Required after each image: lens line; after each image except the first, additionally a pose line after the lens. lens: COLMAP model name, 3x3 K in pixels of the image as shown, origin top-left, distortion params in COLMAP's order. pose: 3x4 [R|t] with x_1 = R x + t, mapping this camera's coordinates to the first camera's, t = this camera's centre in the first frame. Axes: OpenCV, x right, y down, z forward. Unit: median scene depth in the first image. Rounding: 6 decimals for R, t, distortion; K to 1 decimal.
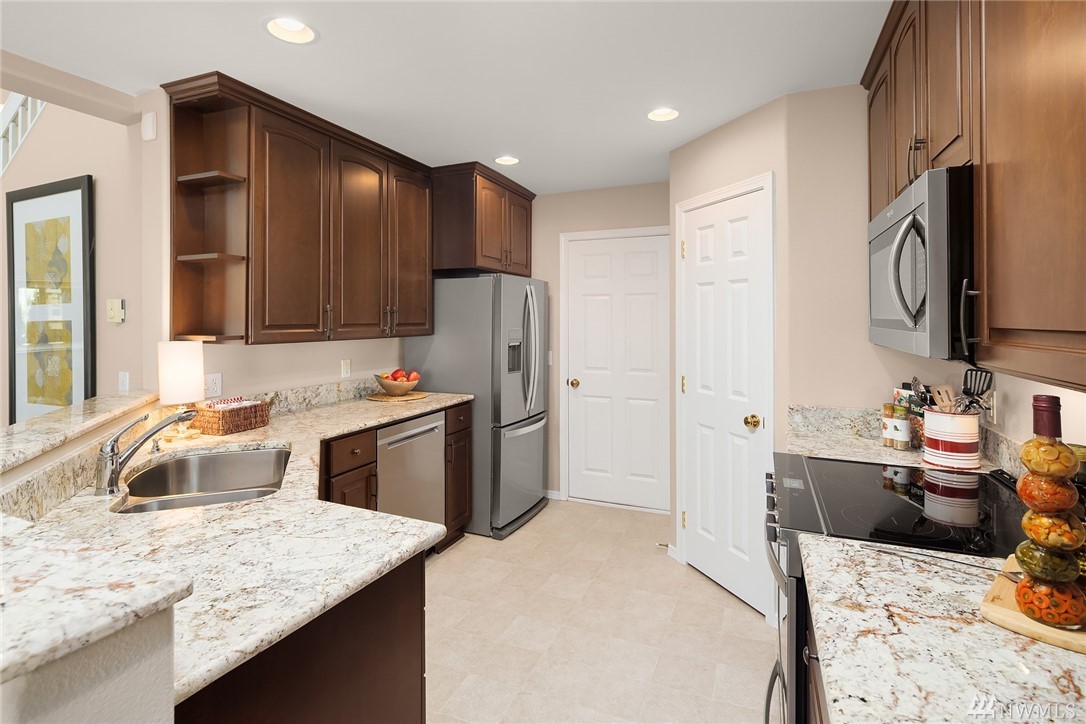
lens RADIAL K [[512.8, 0, 550.1], [0, 512.8, 314.4], [0, 0, 1]] dist [0.003084, -0.001179]
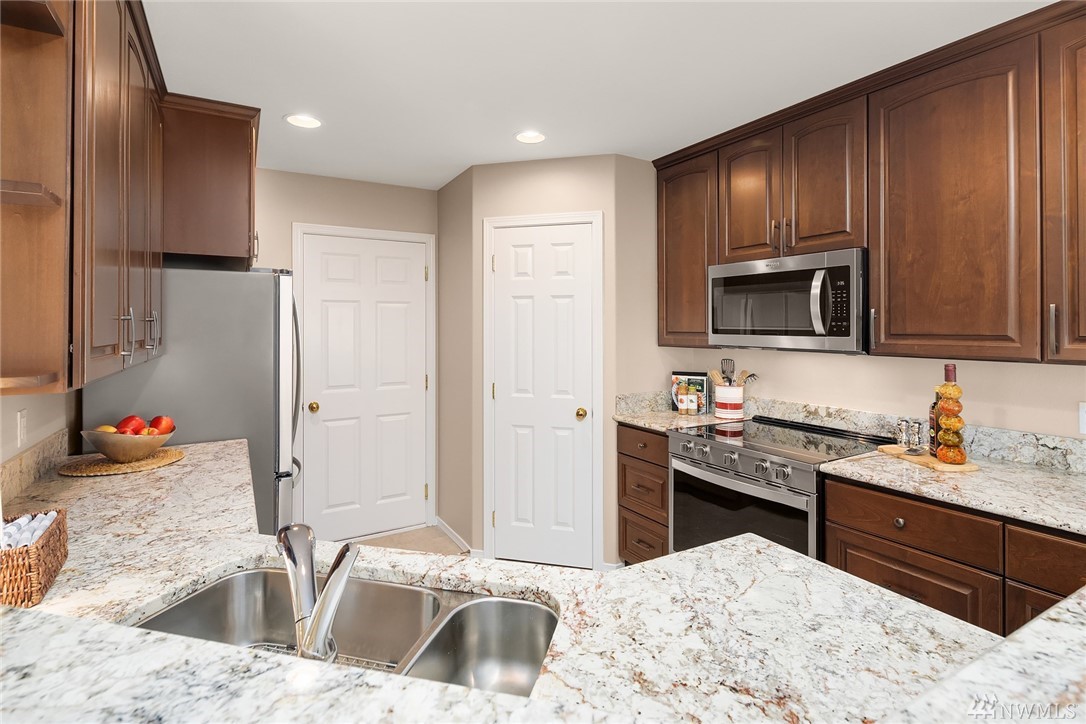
lens RADIAL K [[512.8, 0, 531.9], [0, 512.8, 326.4], [0, 0, 1]] dist [0.003084, -0.001179]
pose [[0.608260, -0.000975, 0.793737, -1.236162], [-0.006038, 0.999965, 0.005855, -0.006982], [-0.793715, -0.008354, 0.608233, 0.691767]]
